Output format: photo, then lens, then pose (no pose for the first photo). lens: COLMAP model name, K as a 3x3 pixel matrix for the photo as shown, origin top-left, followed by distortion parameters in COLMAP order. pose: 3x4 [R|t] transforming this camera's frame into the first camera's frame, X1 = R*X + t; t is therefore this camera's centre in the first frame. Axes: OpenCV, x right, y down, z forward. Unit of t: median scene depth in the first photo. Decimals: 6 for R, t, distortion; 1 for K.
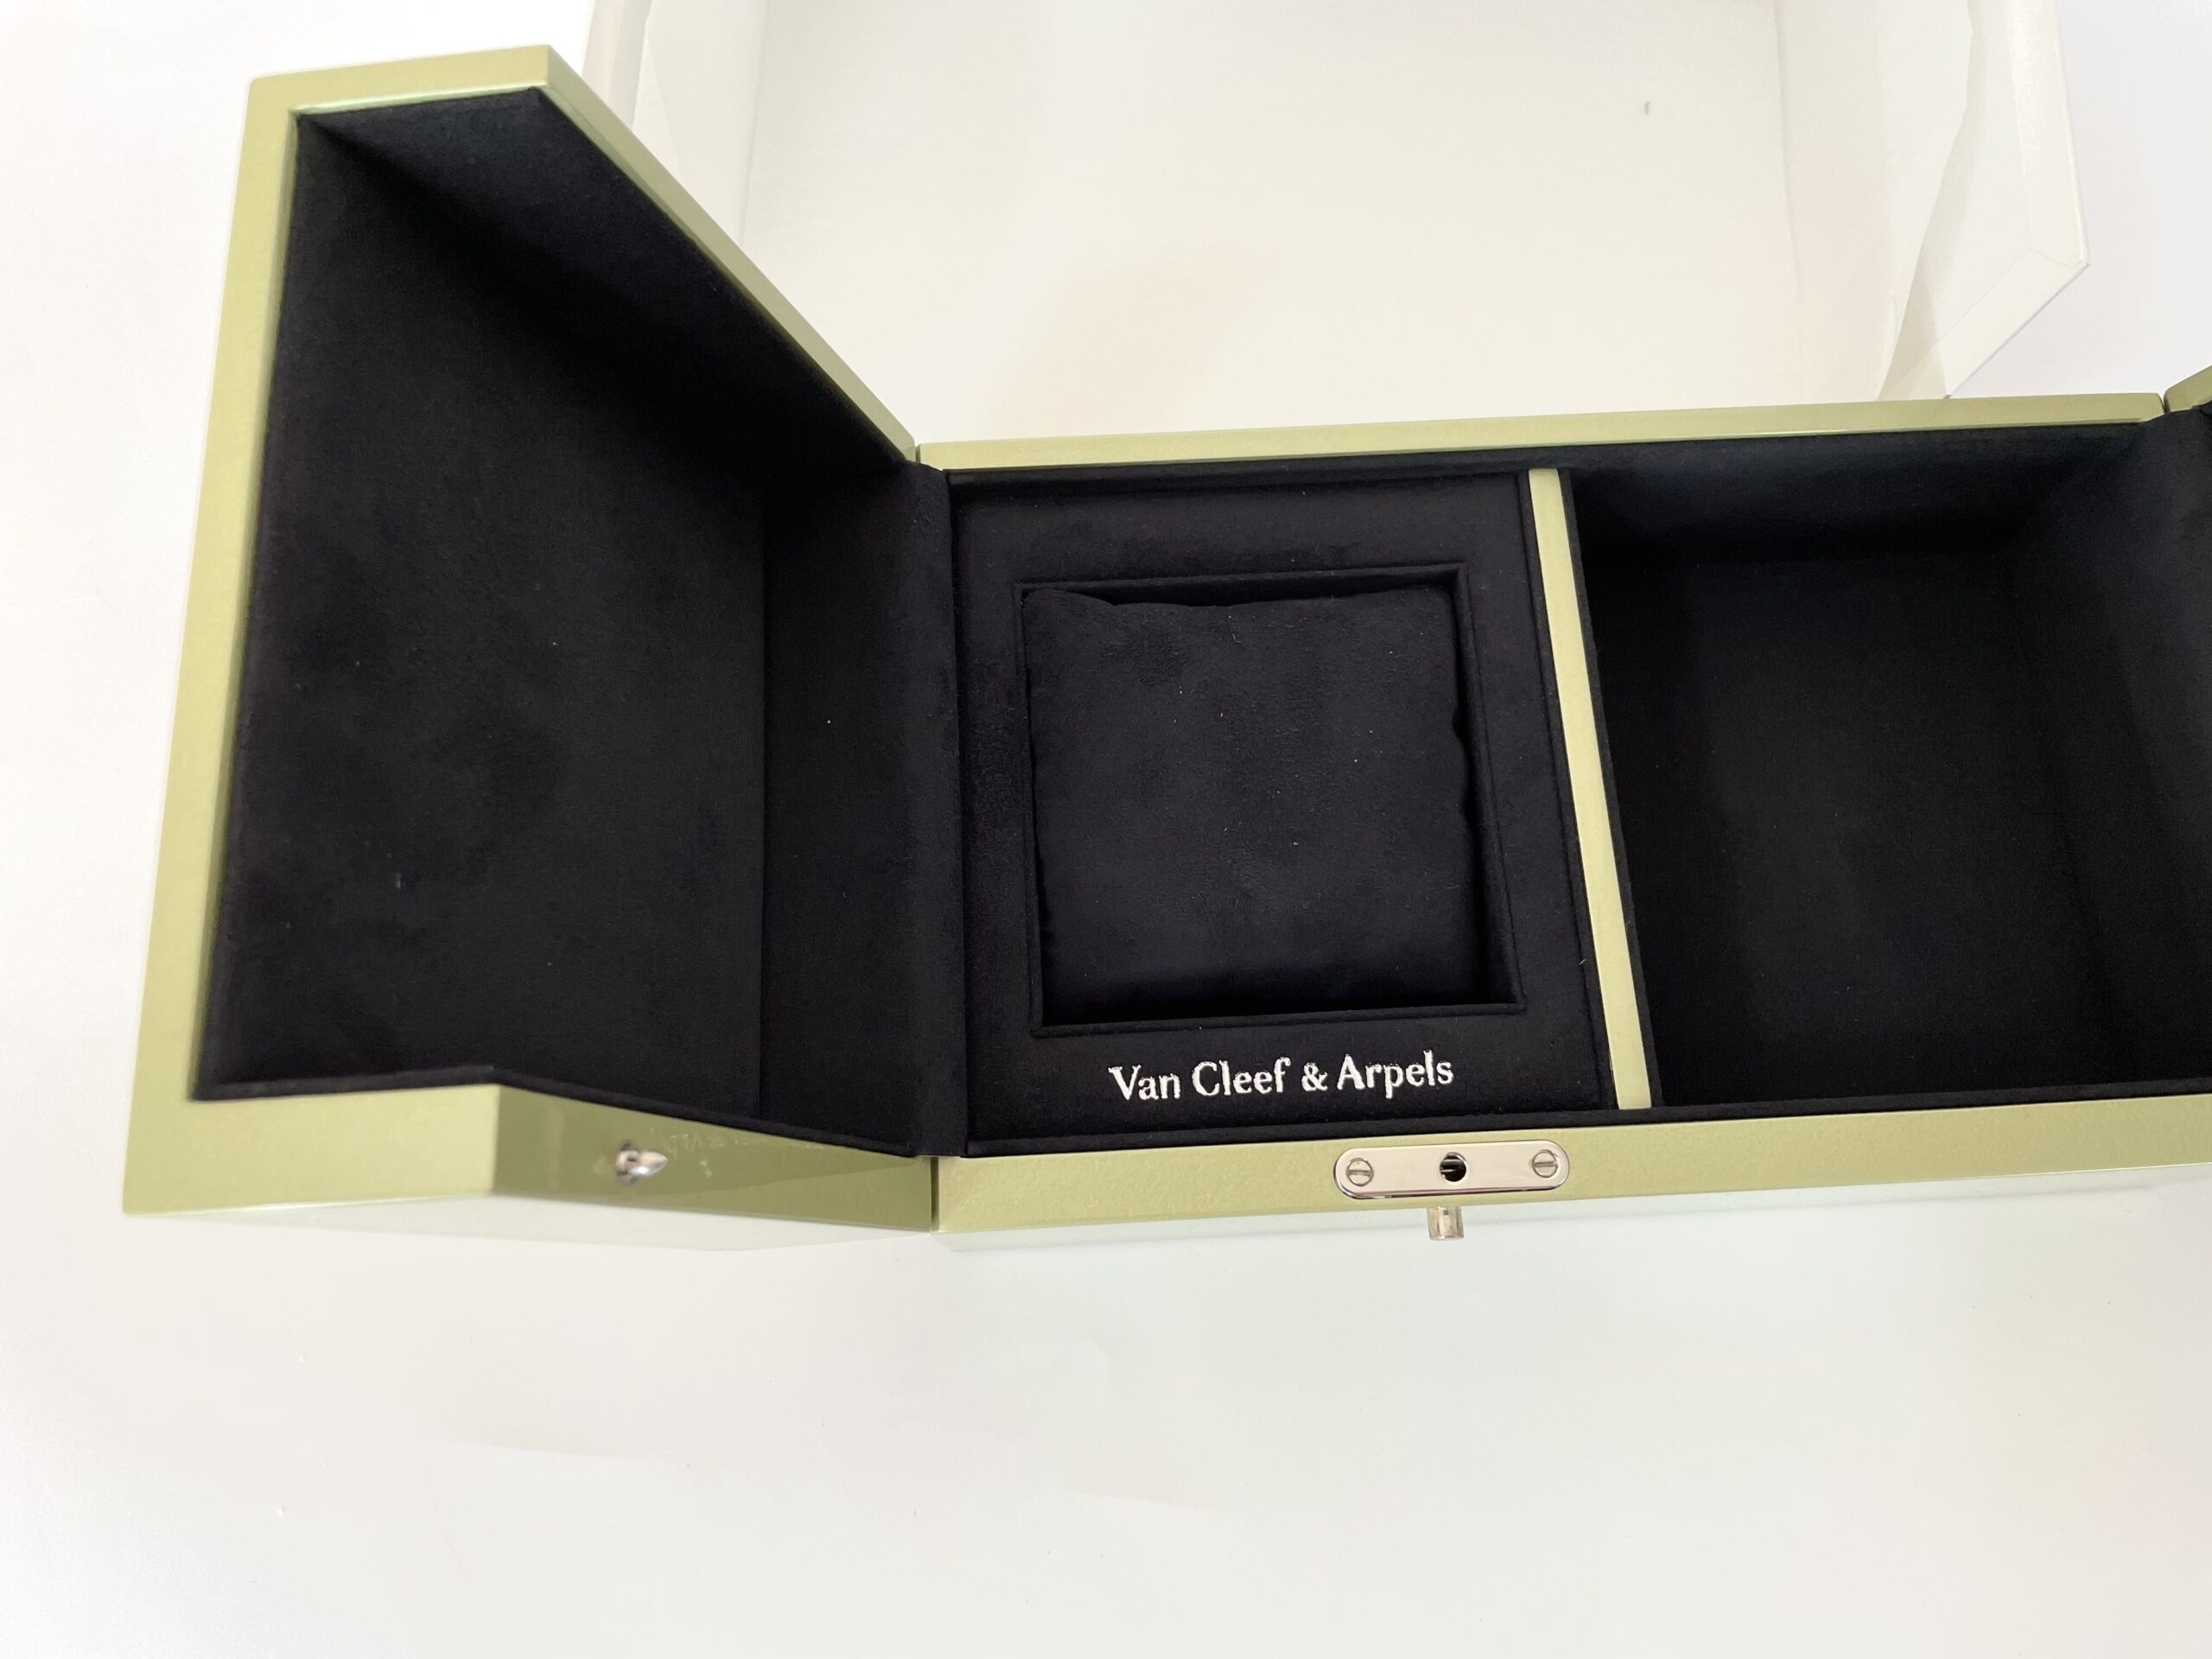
lens RADIAL K [[1524.9, 0, 1106.0], [0, 1524.9, 829.5], [0, 0, 1]] dist [0.096747, -0.110190]
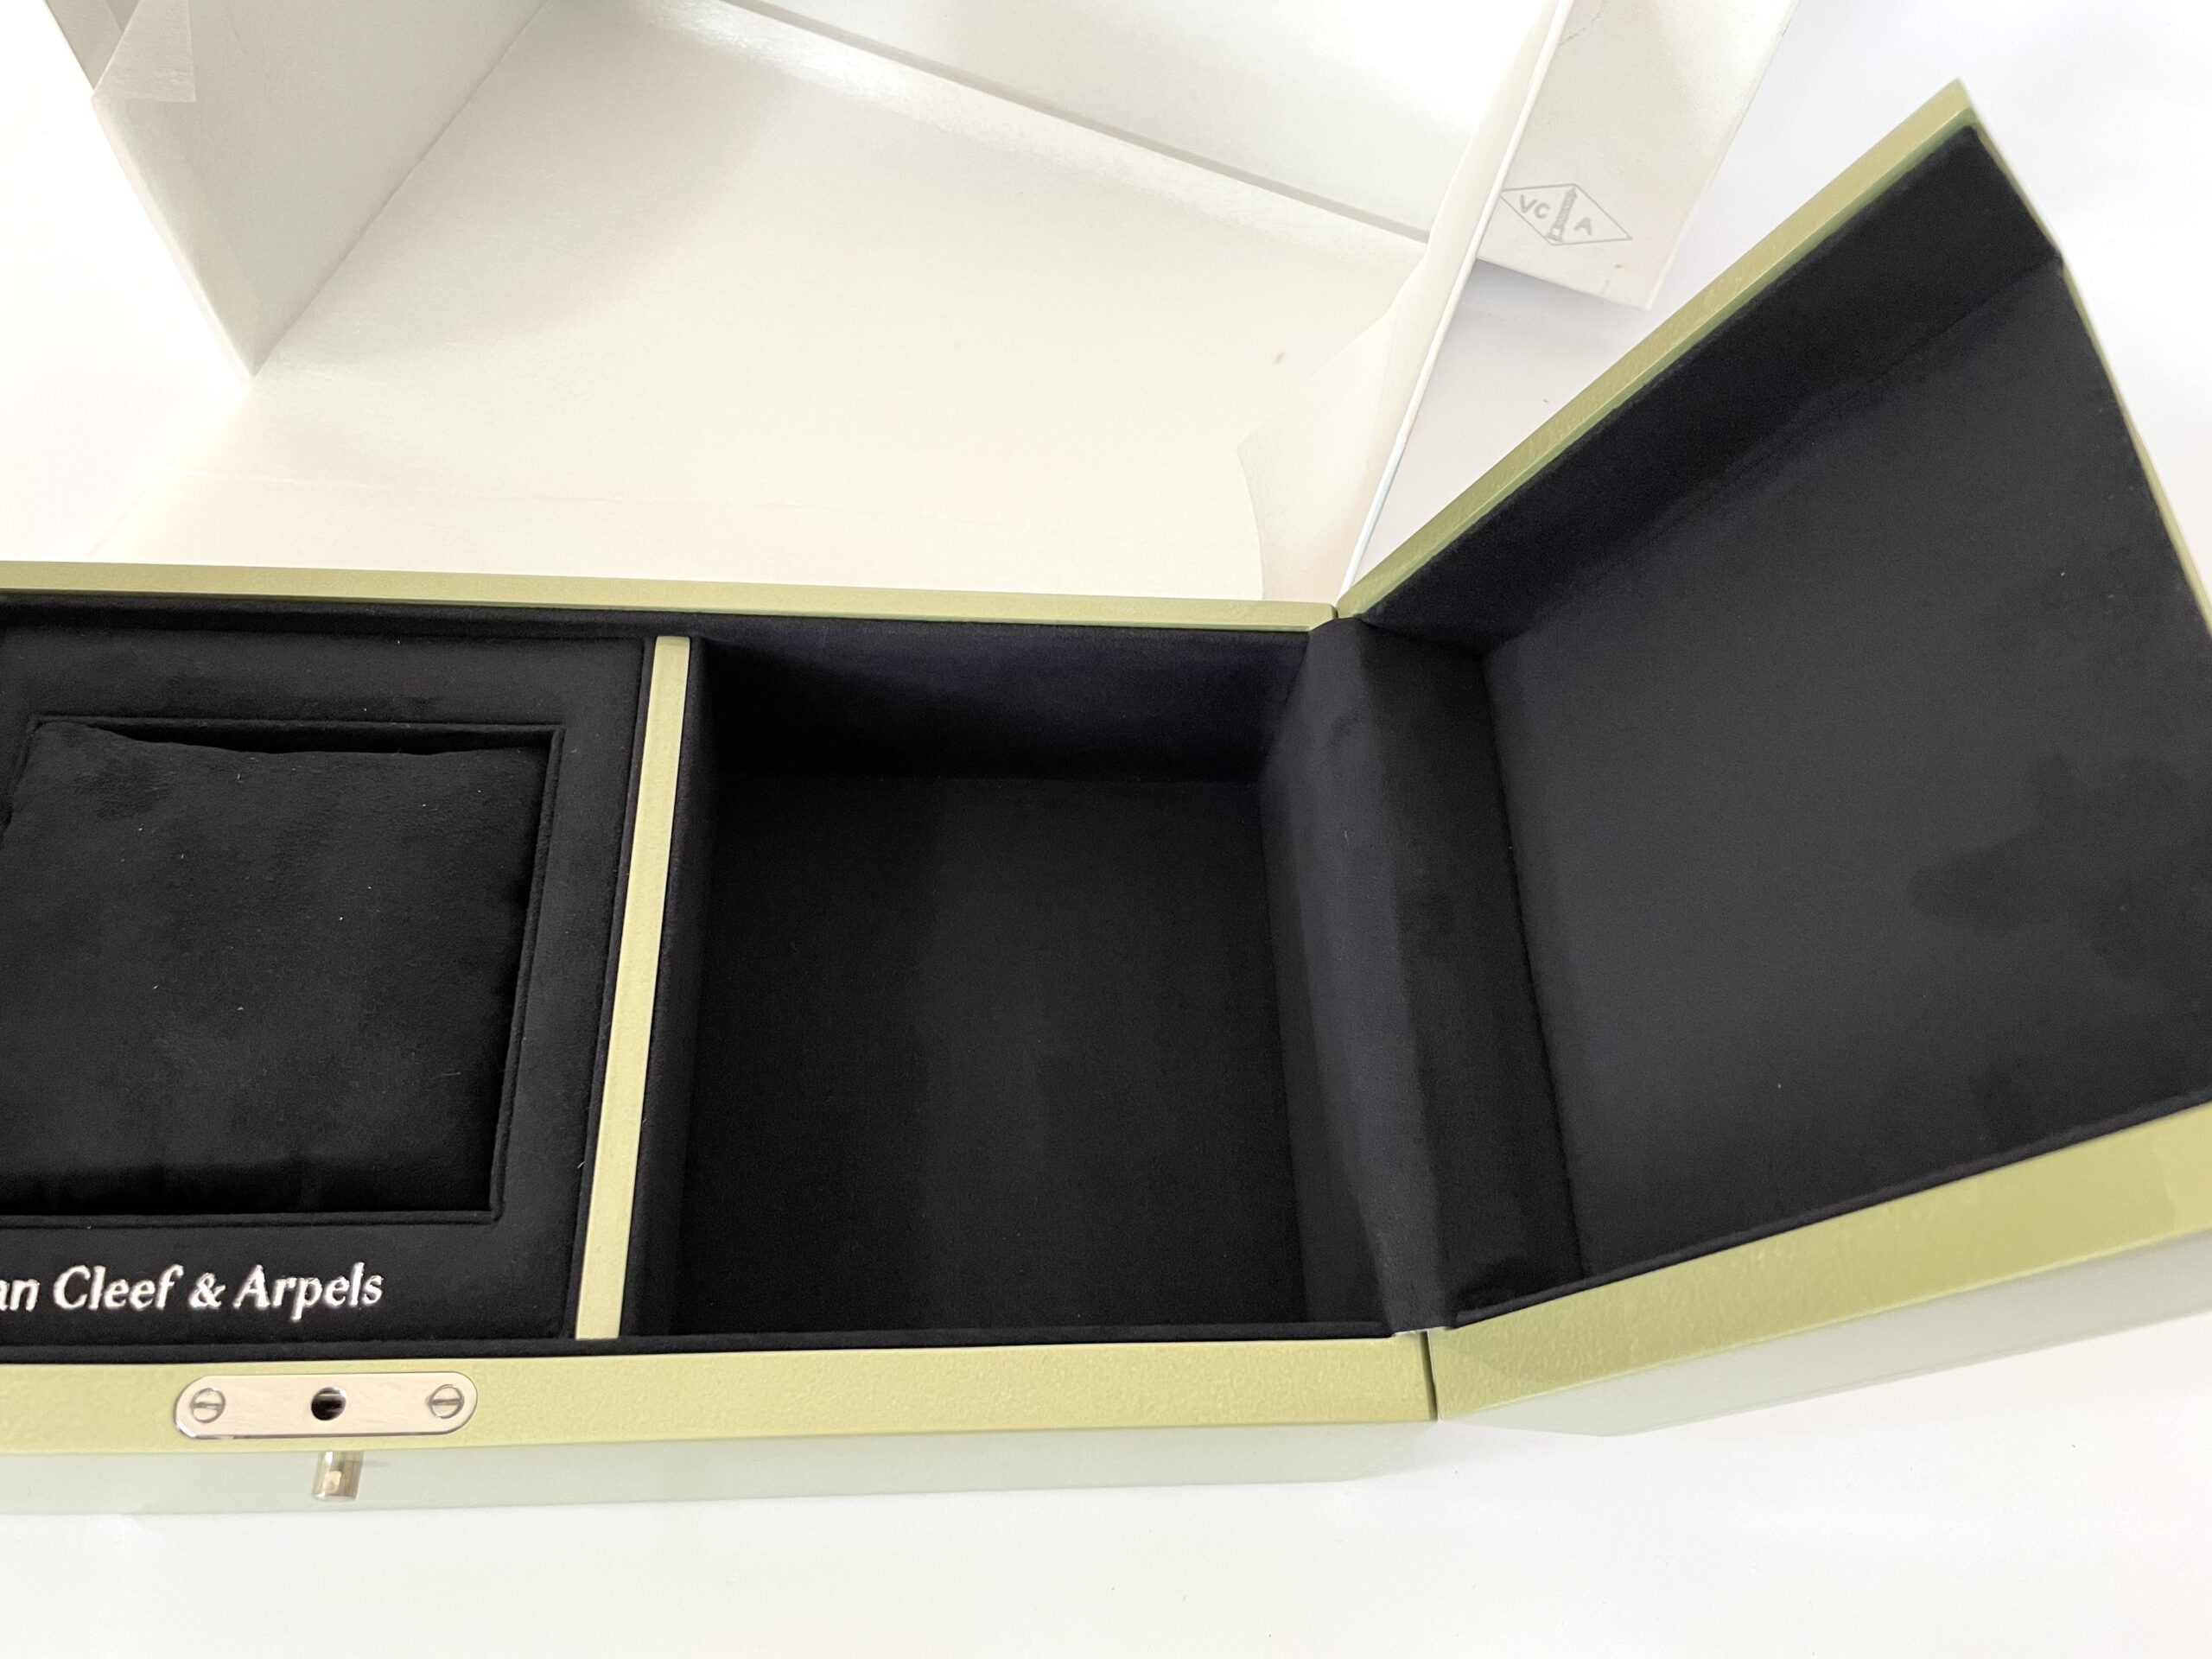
lens RADIAL K [[1524.9, 0, 1106.0], [0, 1524.9, 829.5], [0, 0, 1]] dist [0.096747, -0.110190]
pose [[0.997474, 0.055447, 0.044388, 0.577391], [-0.049946, 0.991914, -0.116674, -0.019647], [-0.050499, 0.114163, 0.992178, 0.068289]]
